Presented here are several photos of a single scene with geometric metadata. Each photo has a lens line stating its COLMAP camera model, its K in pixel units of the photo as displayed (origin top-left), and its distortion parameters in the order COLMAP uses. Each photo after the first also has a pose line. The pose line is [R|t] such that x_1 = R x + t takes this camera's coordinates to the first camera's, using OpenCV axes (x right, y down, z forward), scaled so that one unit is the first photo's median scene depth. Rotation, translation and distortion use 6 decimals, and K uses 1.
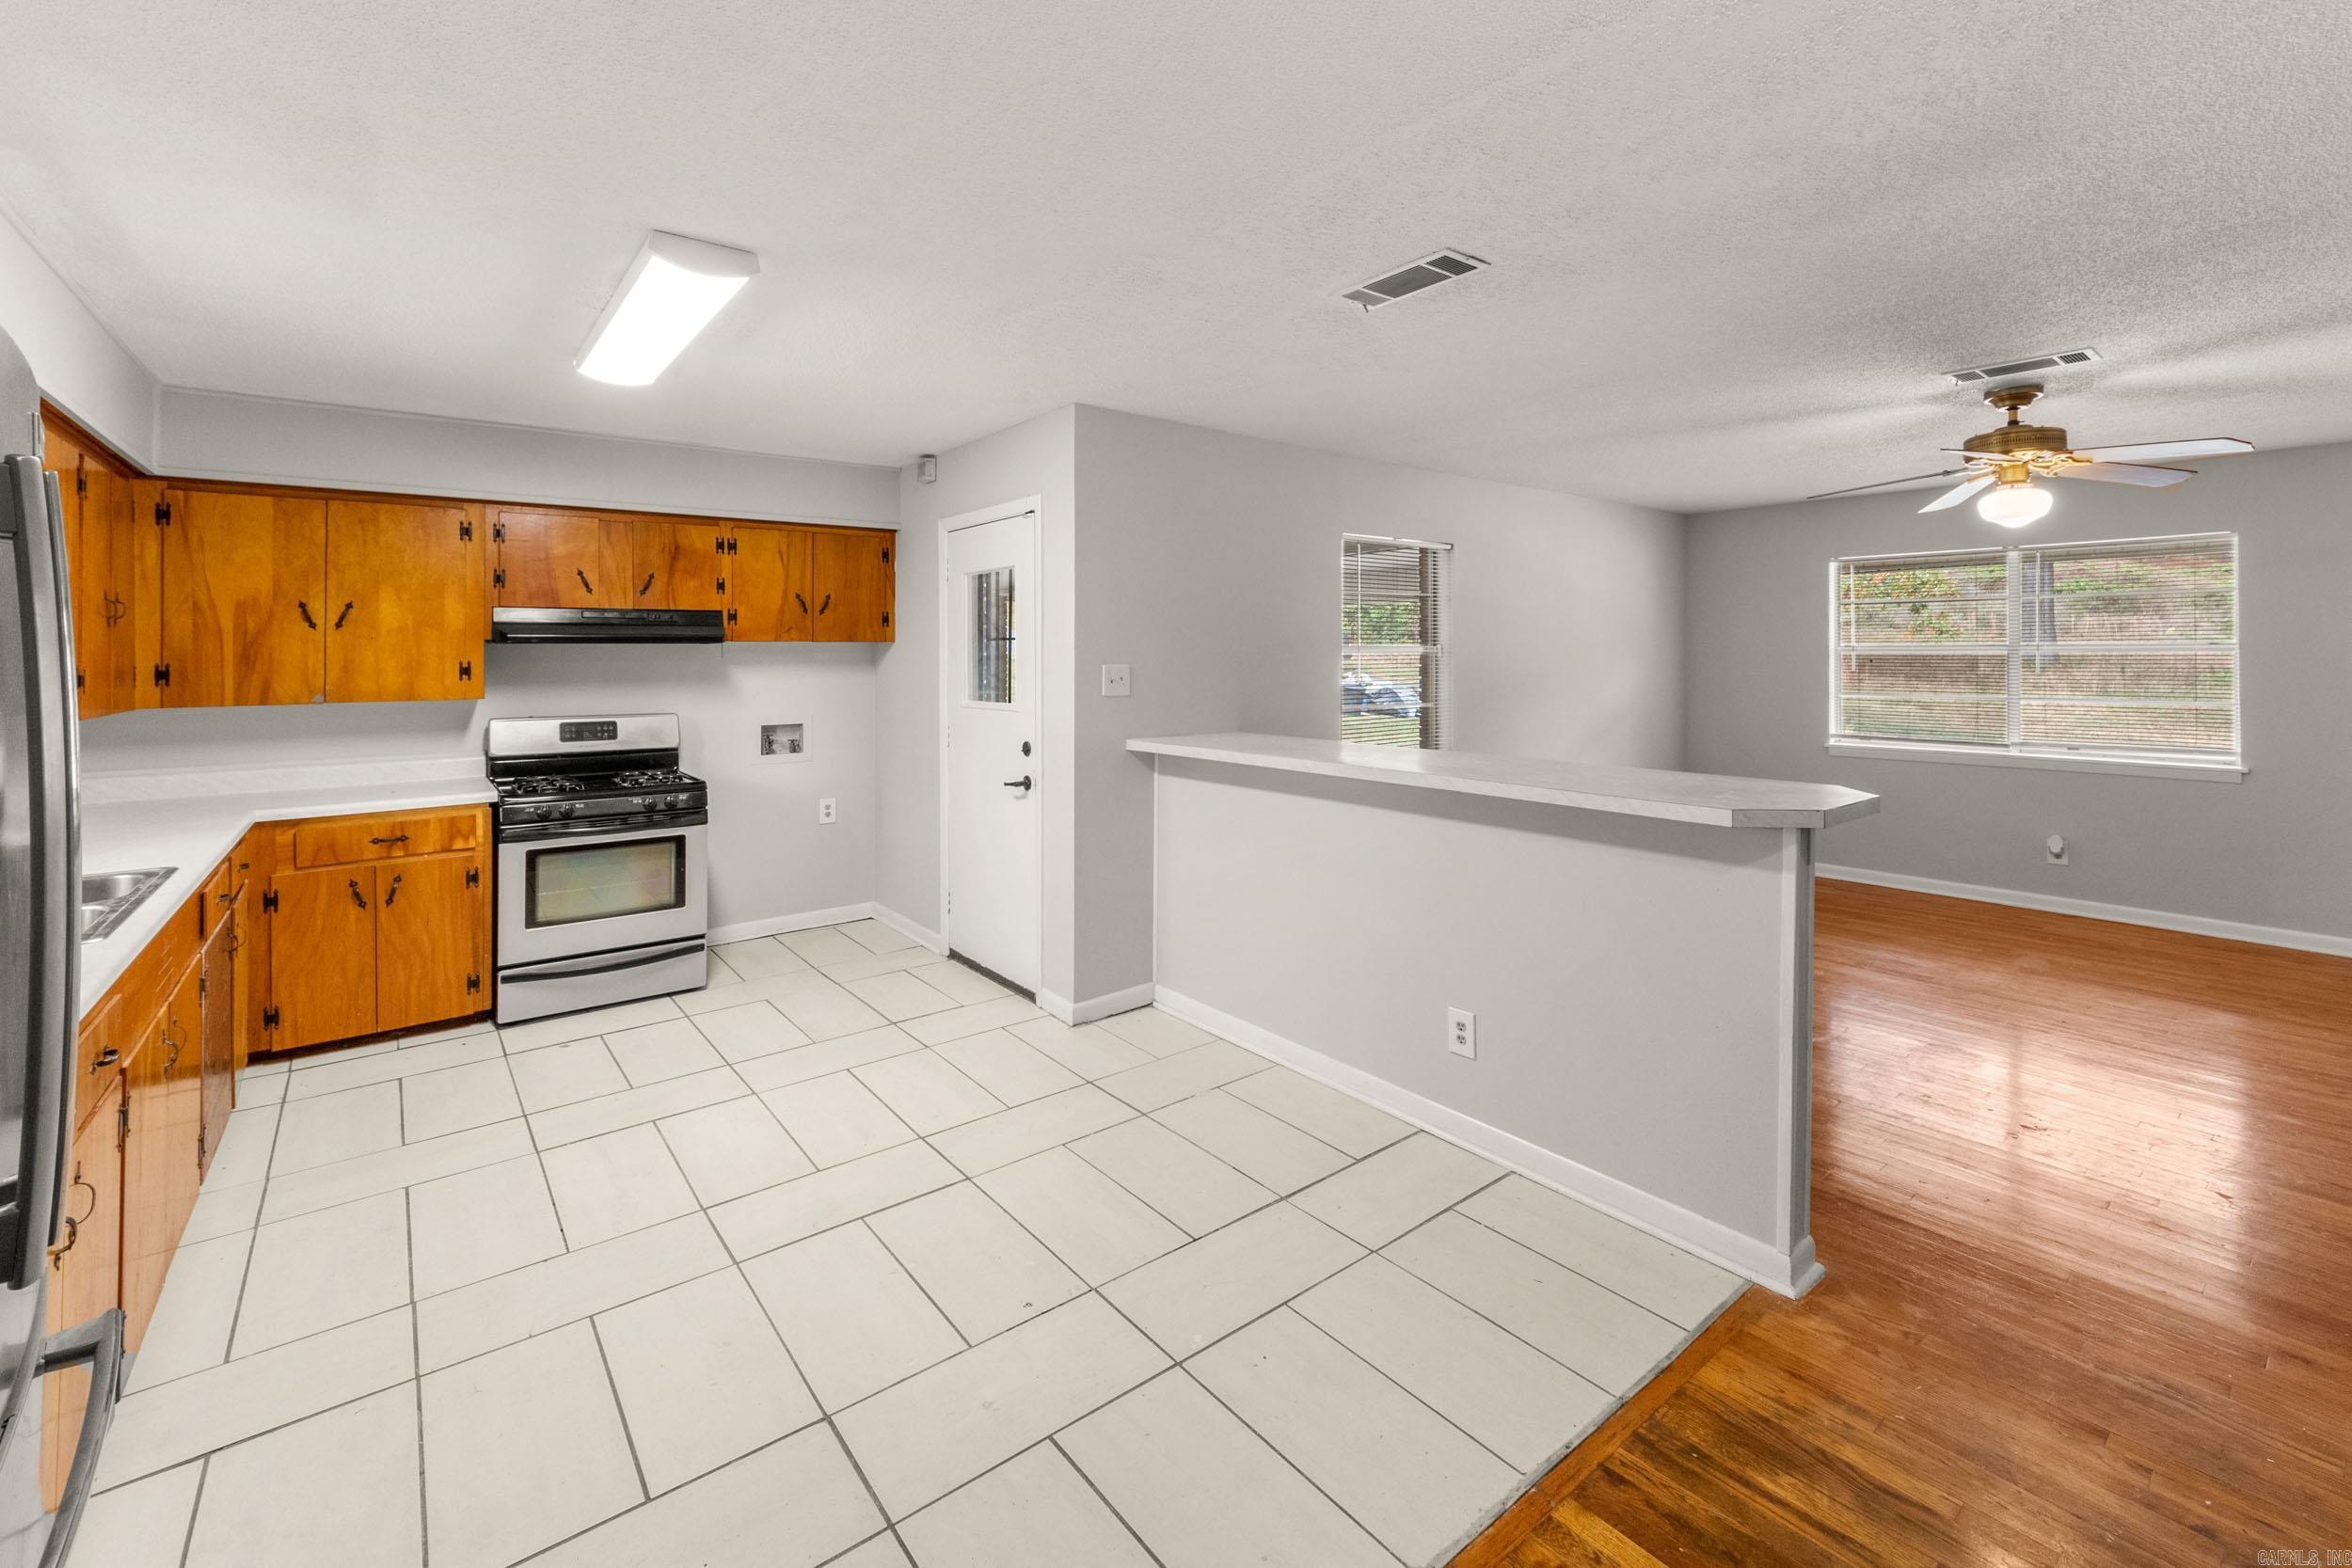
lens RADIAL K [[989.3, 0, 1167.0], [0, 989.3, 657.7], [0, 0, 1]] dist [-0.003220, -0.000767]
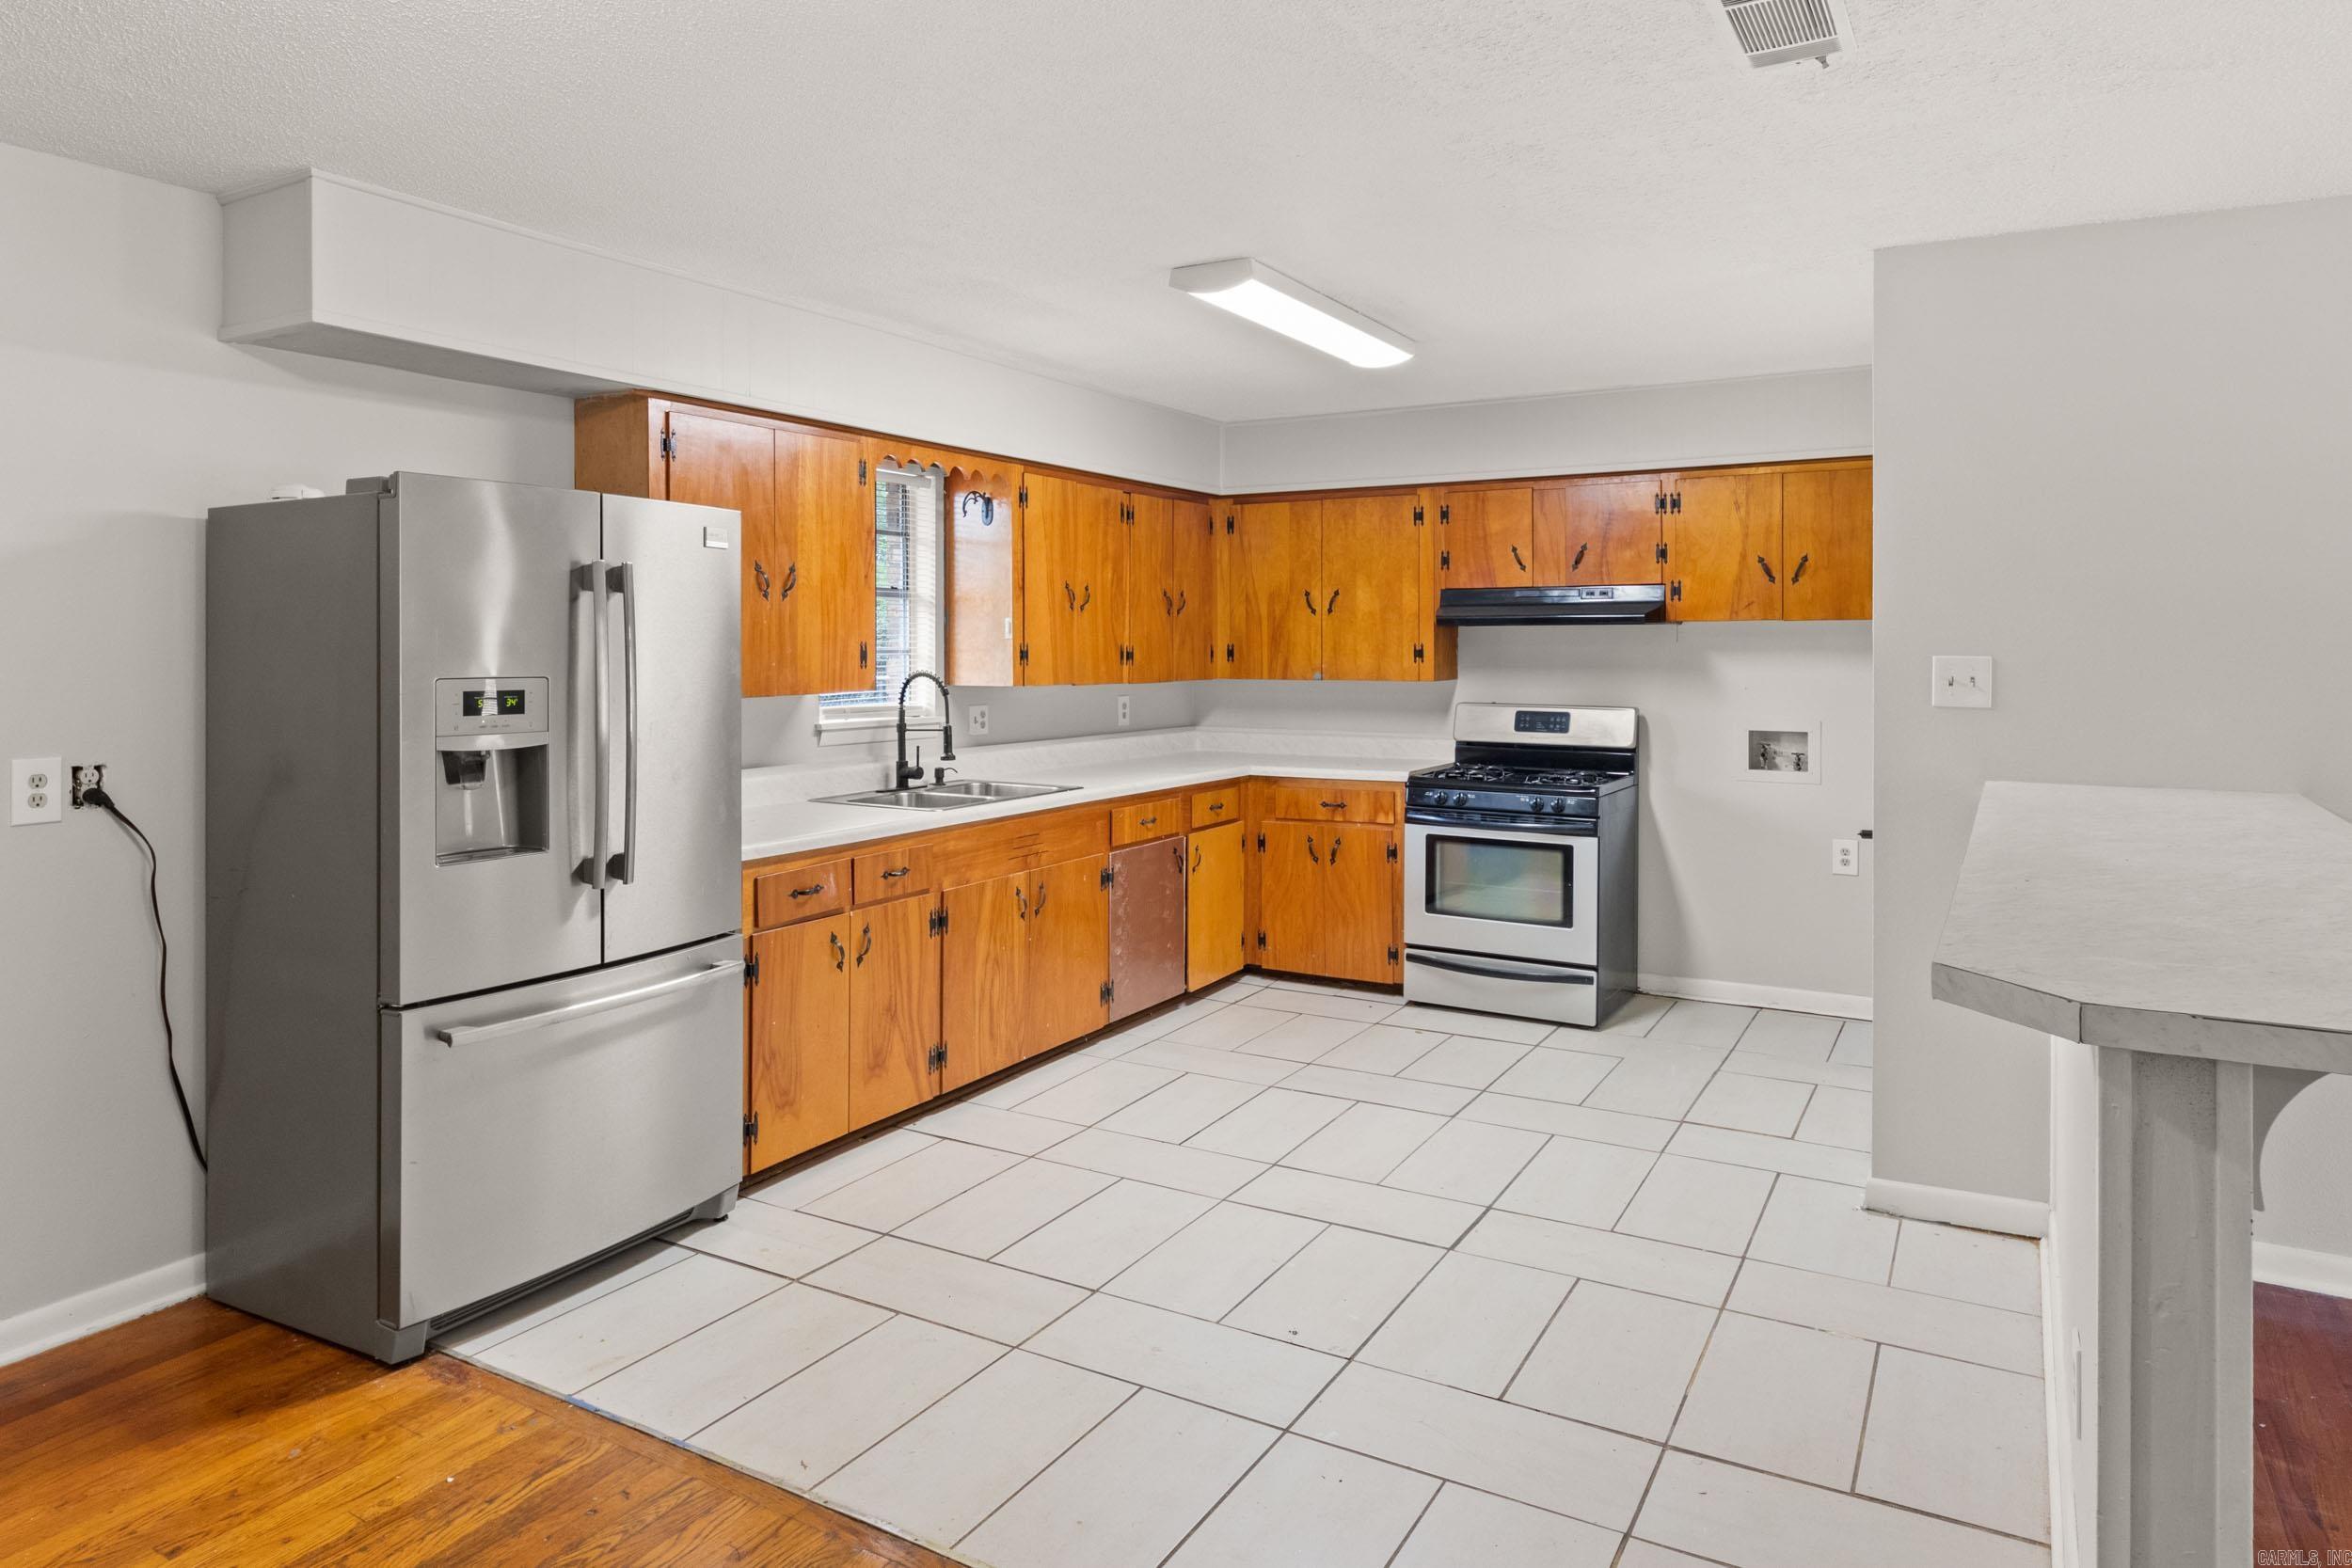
lens RADIAL K [[1454.8, 0, 1155.5], [0, 1454.8, 664.1], [0, 0, 1]] dist [0.004227, 0.000059]
pose [[0.365620, 0.019863, -0.930552, 0.606148], [-0.004006, 0.999797, 0.019767, -0.004259], [0.930756, -0.003499, 0.365625, 0.207343]]
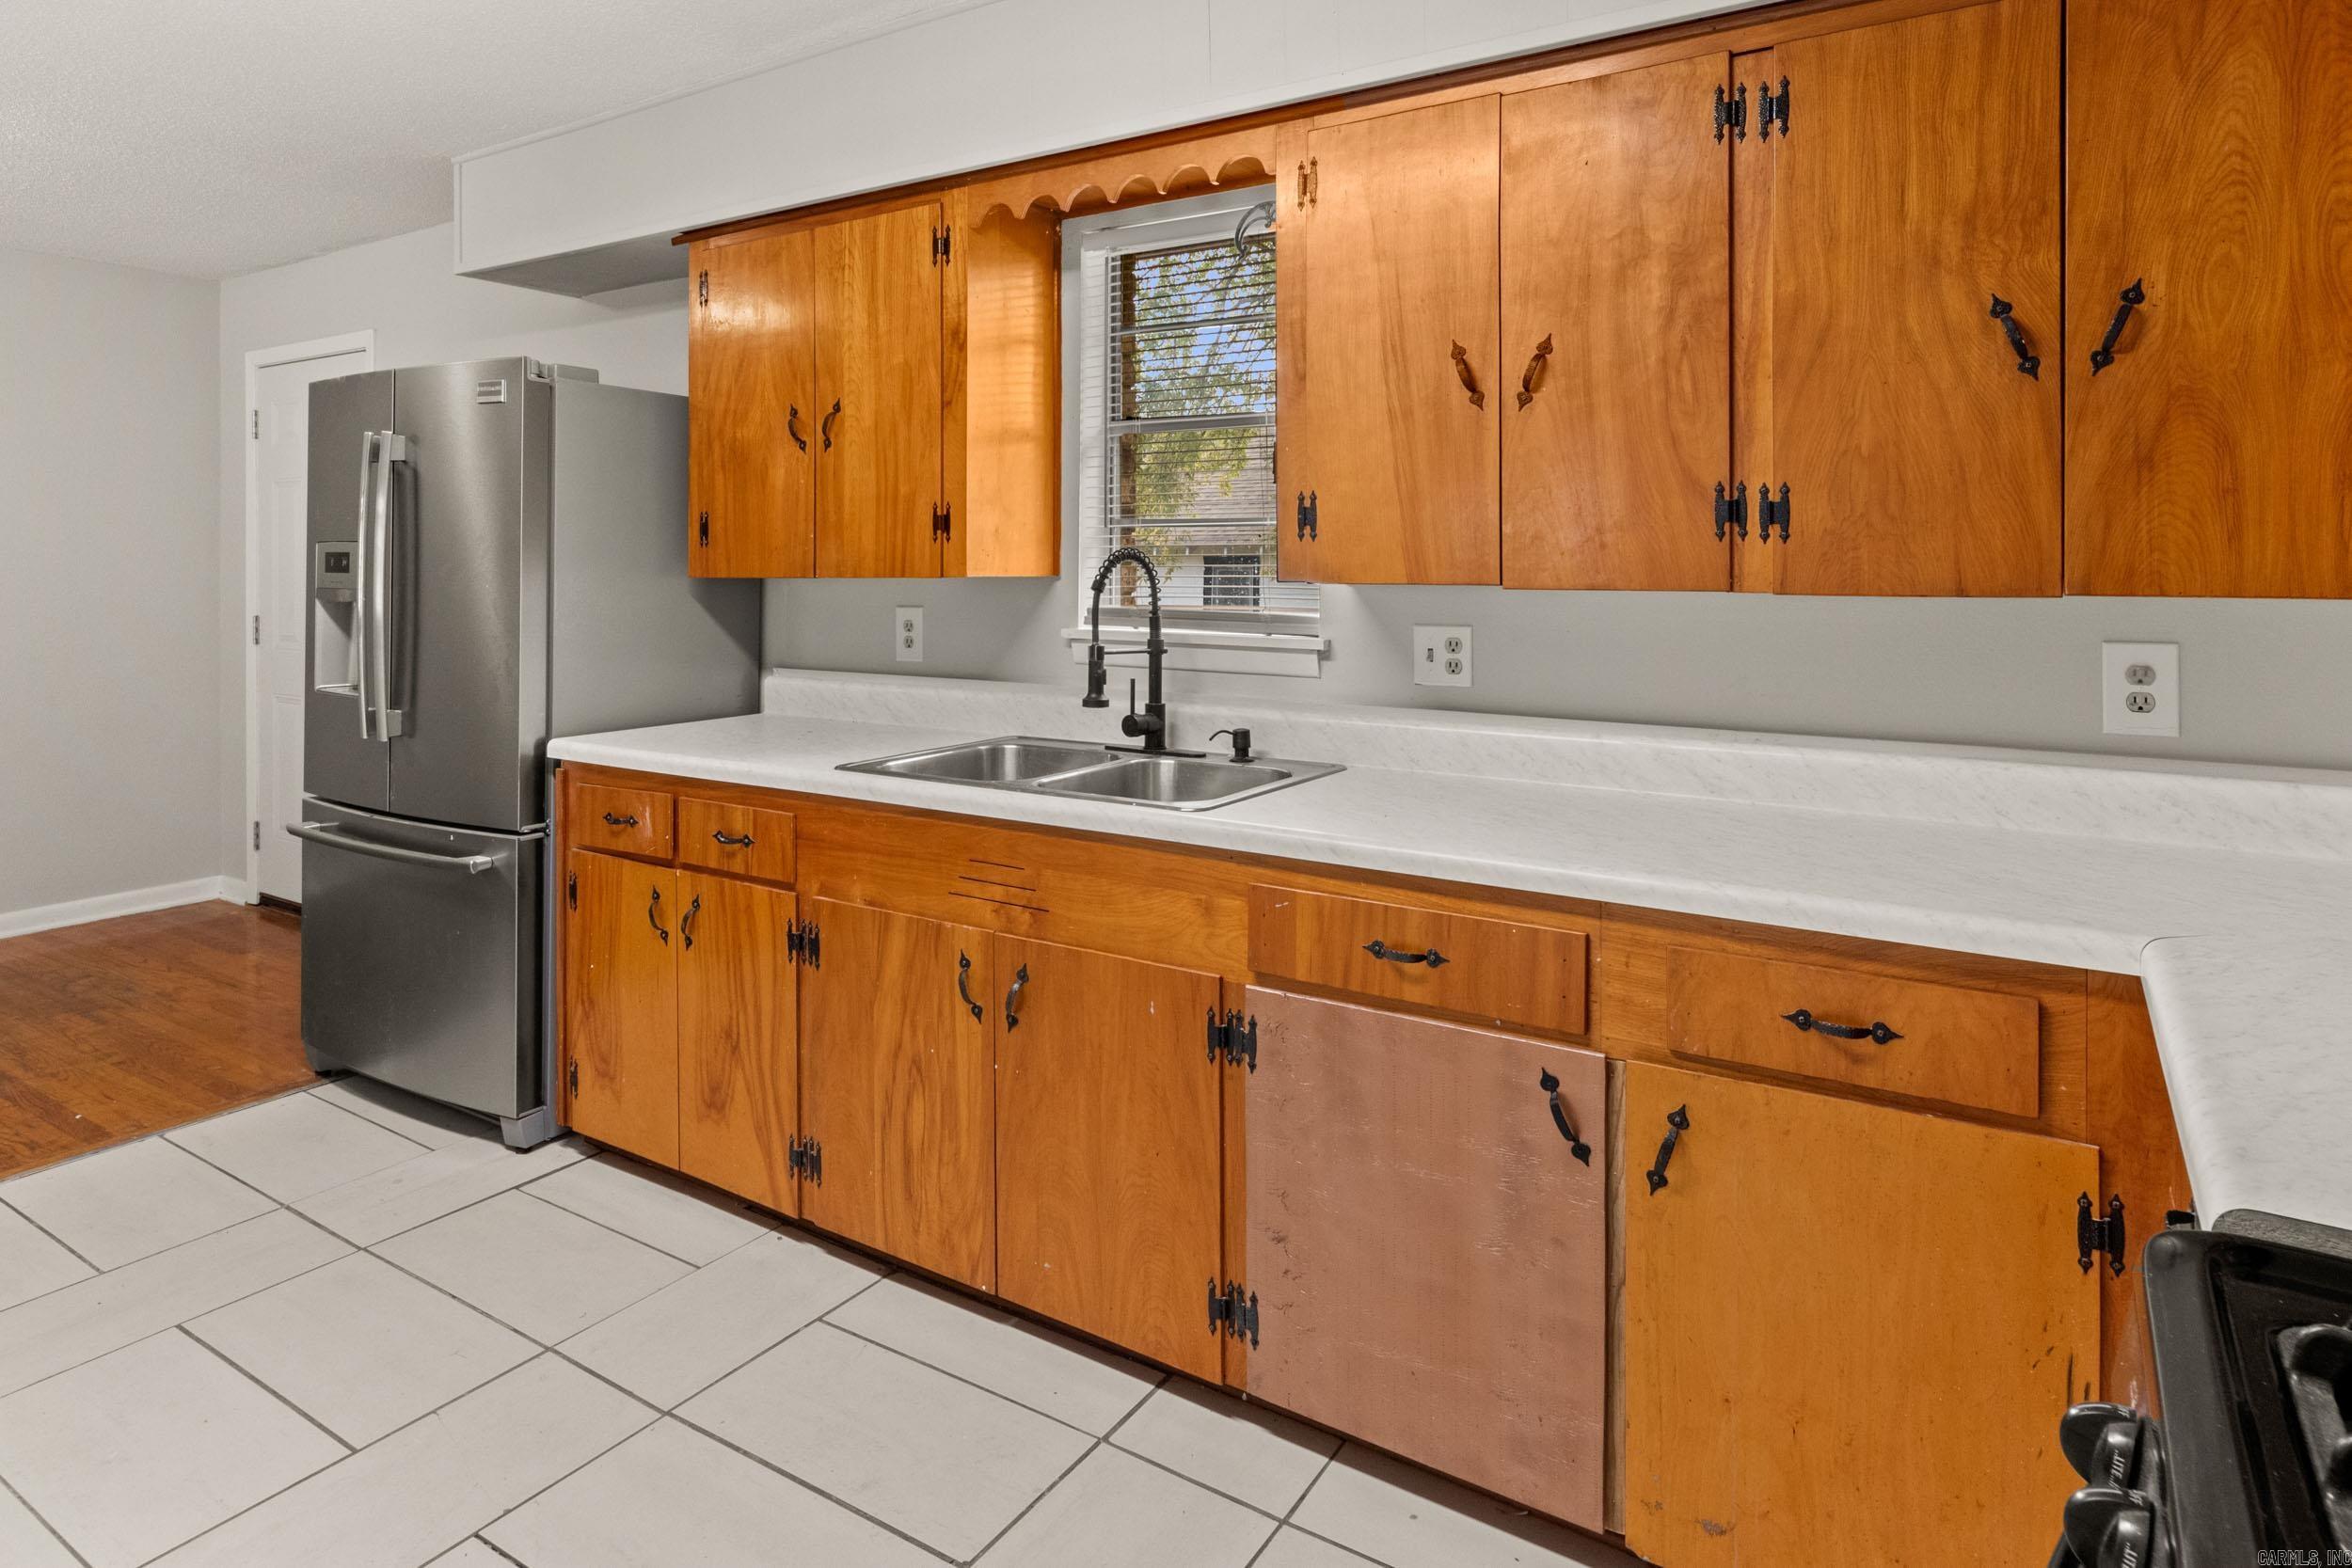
lens RADIAL K [[1340.3, 0, 1163.7], [0, 1340.3, 568.4], [0, 0, 1]] dist [0.002406, 0.000076]
pose [[-0.946064, 0.006015, -0.323924, -0.447557], [0.004283, 0.999972, 0.006059, 0.032931], [0.323952, 0.004345, -0.946064, 1.127130]]
